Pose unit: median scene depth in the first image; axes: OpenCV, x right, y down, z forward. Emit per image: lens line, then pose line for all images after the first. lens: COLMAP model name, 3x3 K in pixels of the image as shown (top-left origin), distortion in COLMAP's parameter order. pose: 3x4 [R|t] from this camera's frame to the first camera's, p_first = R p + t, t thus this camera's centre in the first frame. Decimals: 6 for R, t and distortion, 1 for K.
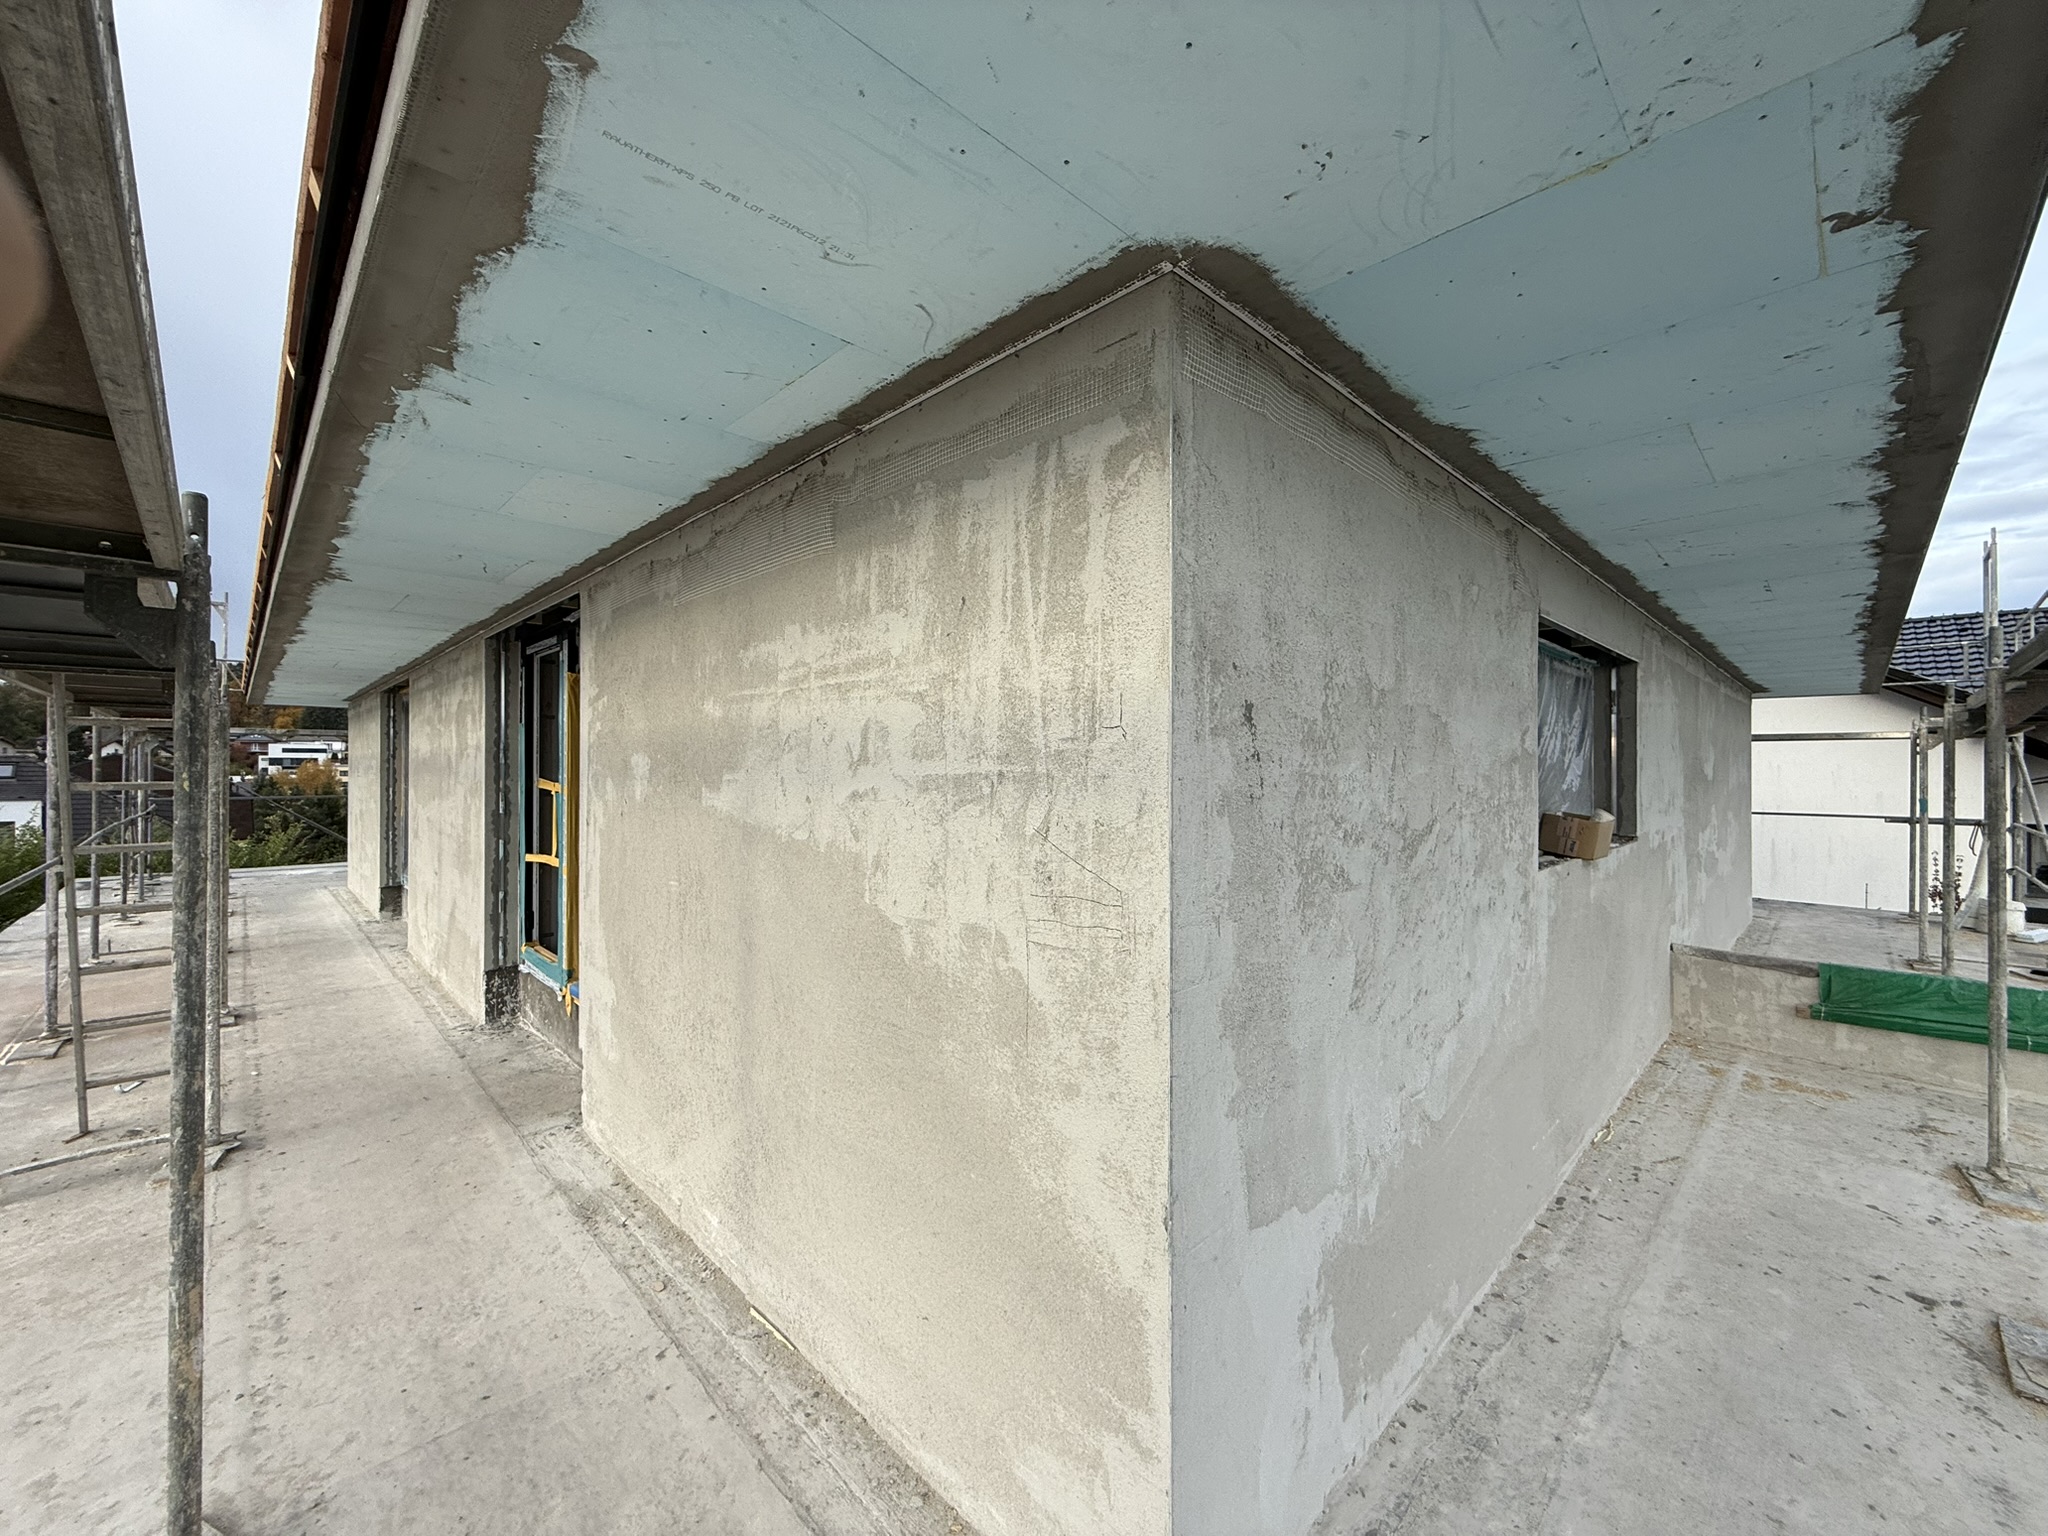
lens RADIAL K [[815.5, 0, 1019.2], [0, 815.5, 768.0], [0, 0, 1]] dist [-0.001667, -0.000121]
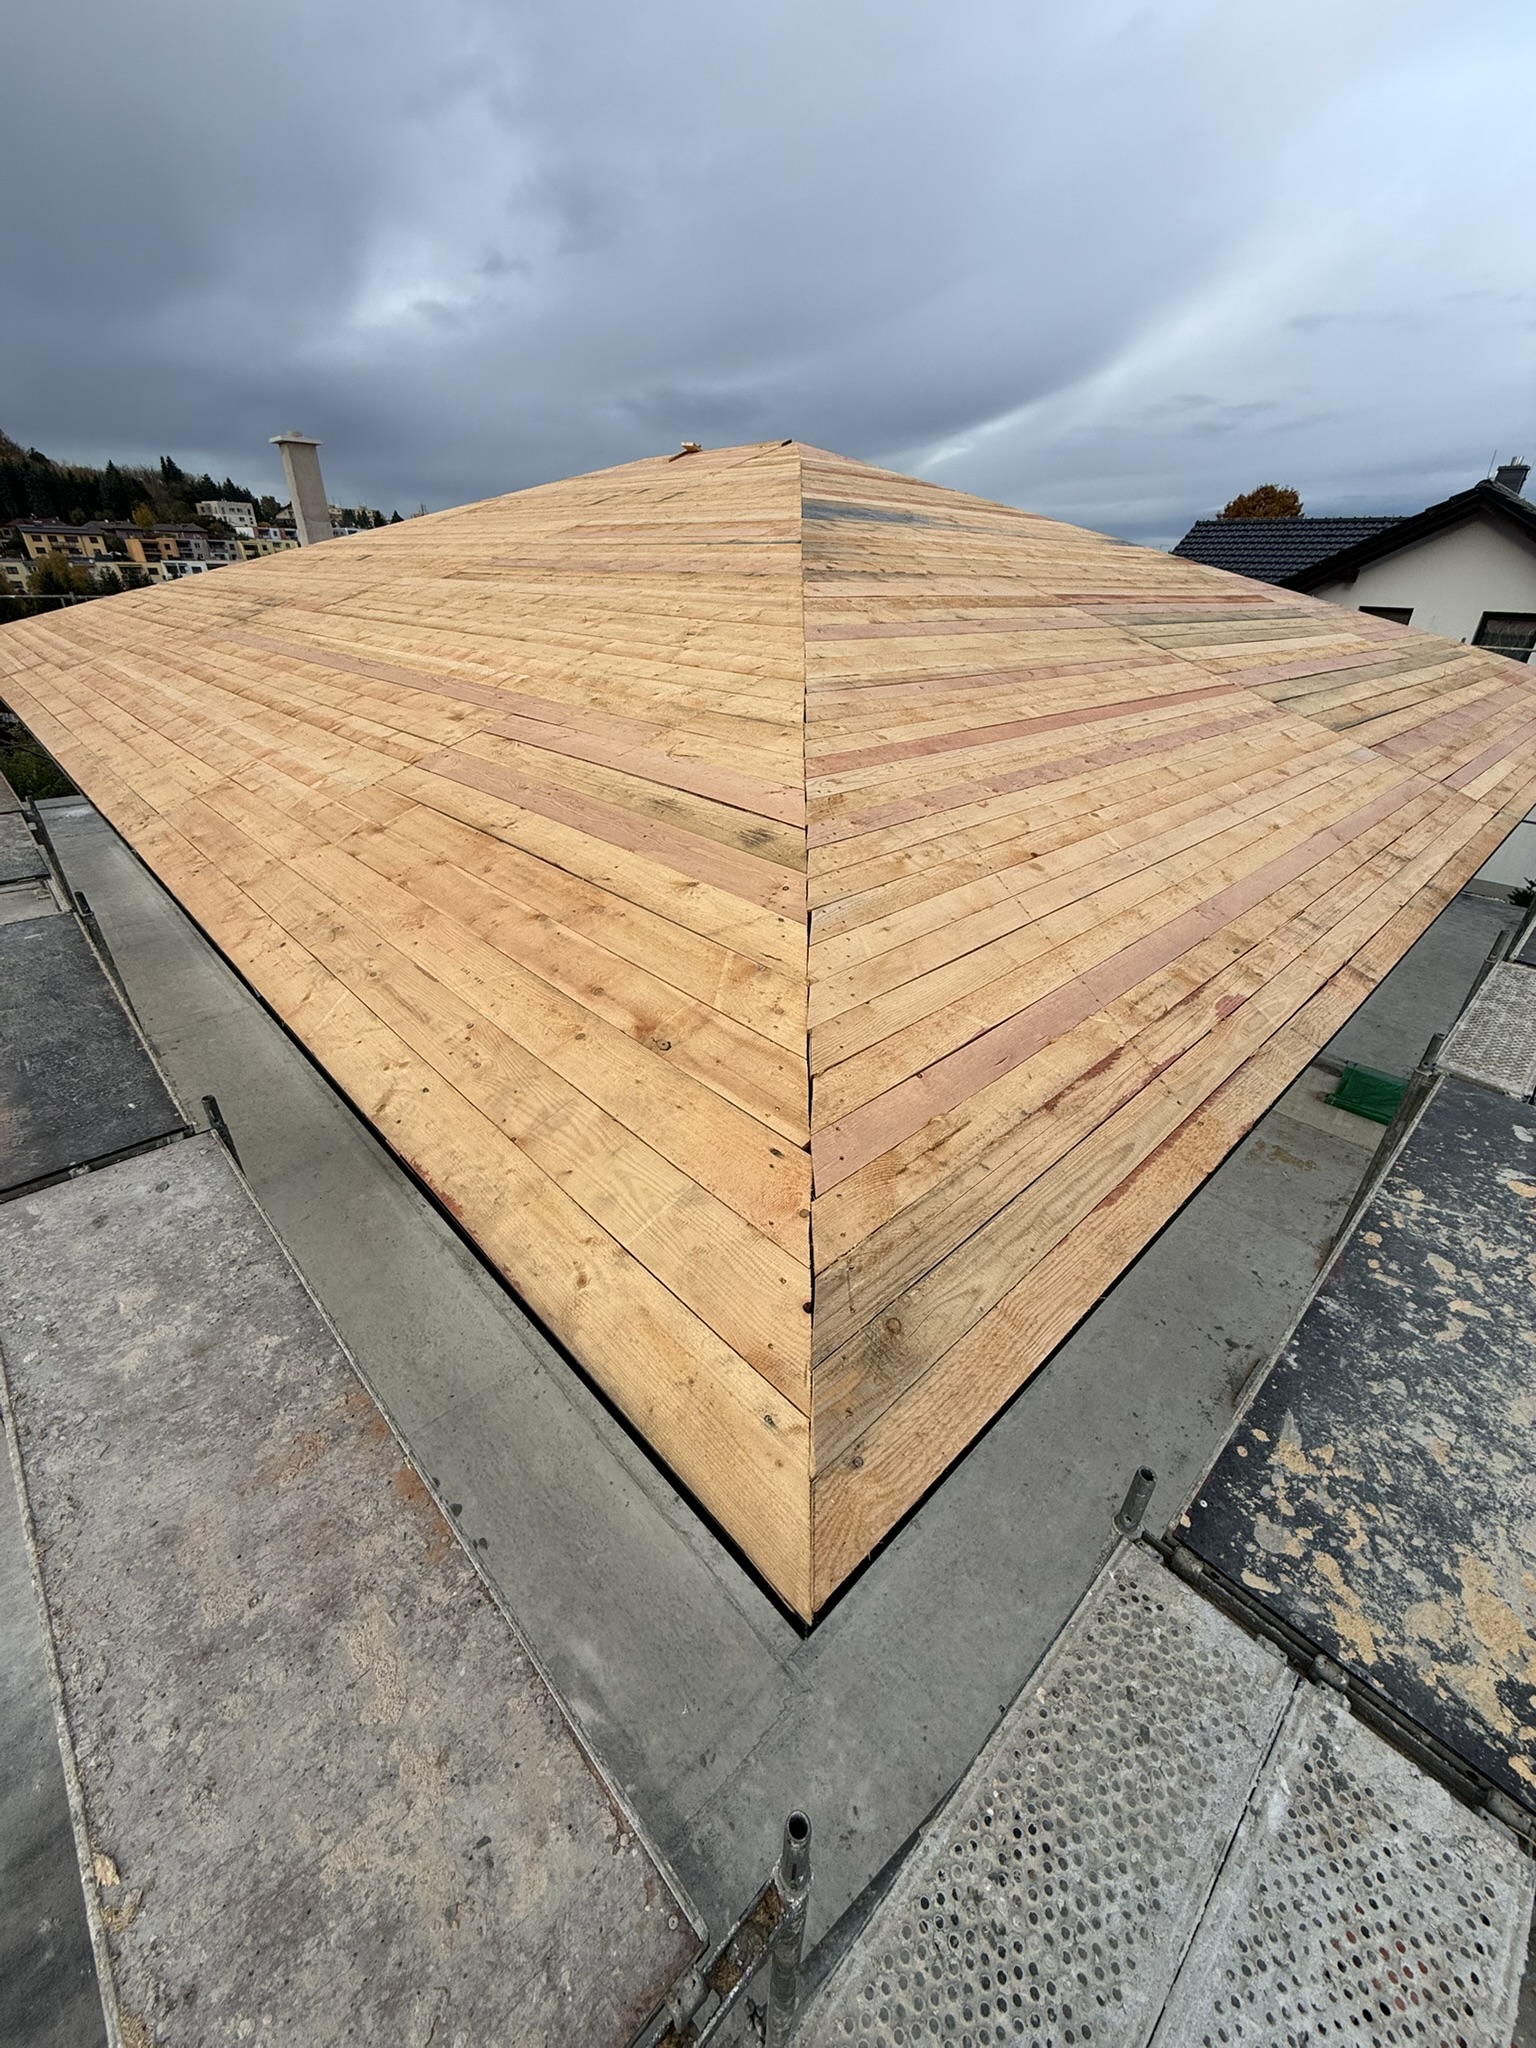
lens RADIAL K [[815.5, 0, 772.7], [0, 815.5, 1021.6], [0, 0, 1]] dist [-0.001667, -0.000121]
pose [[0.999850, 0.016670, 0.004791, 0.078229], [-0.016908, 0.875190, 0.483484, -0.822812], [0.003867, -0.483492, 0.875340, -0.234984]]
